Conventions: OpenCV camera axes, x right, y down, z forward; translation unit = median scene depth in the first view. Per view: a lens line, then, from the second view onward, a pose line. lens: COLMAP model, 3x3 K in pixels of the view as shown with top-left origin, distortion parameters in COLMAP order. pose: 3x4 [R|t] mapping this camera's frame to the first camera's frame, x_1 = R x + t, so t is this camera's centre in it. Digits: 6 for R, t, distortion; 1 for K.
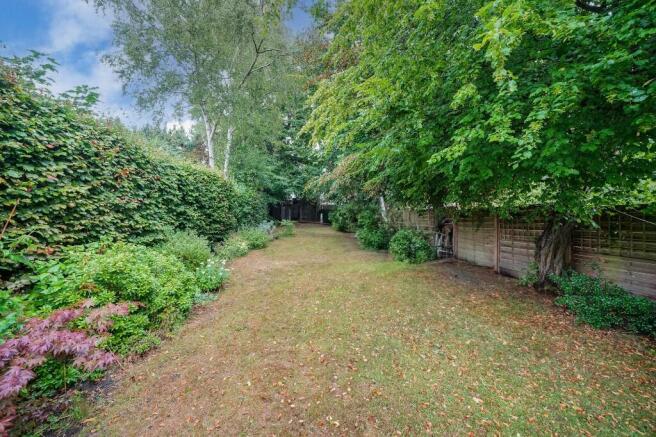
lens RADIAL K [[223.5, 0, 323.4], [0, 223.5, 218.2], [0, 0, 1]] dist [-0.011169, -0.000070]
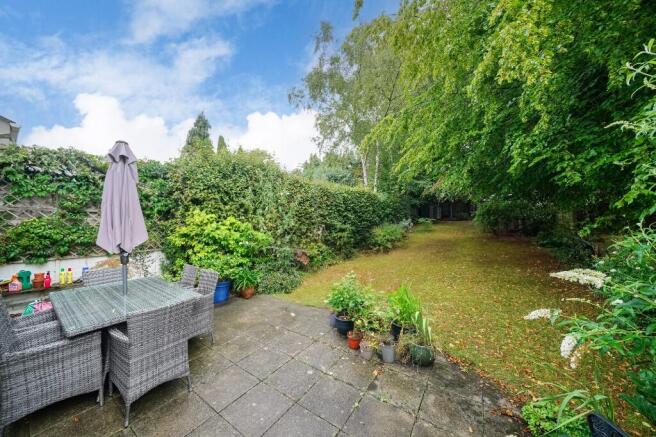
lens RADIAL K [[223.5, 0, 328.0], [0, 223.5, 218.2], [0, 0, 1]] dist [-0.011169, -0.000070]
pose [[0.770876, -0.006724, -0.636950, 0.451249], [0.013129, 0.999900, 0.005335, -0.013879], [0.636850, -0.012475, 0.770886, -0.550886]]
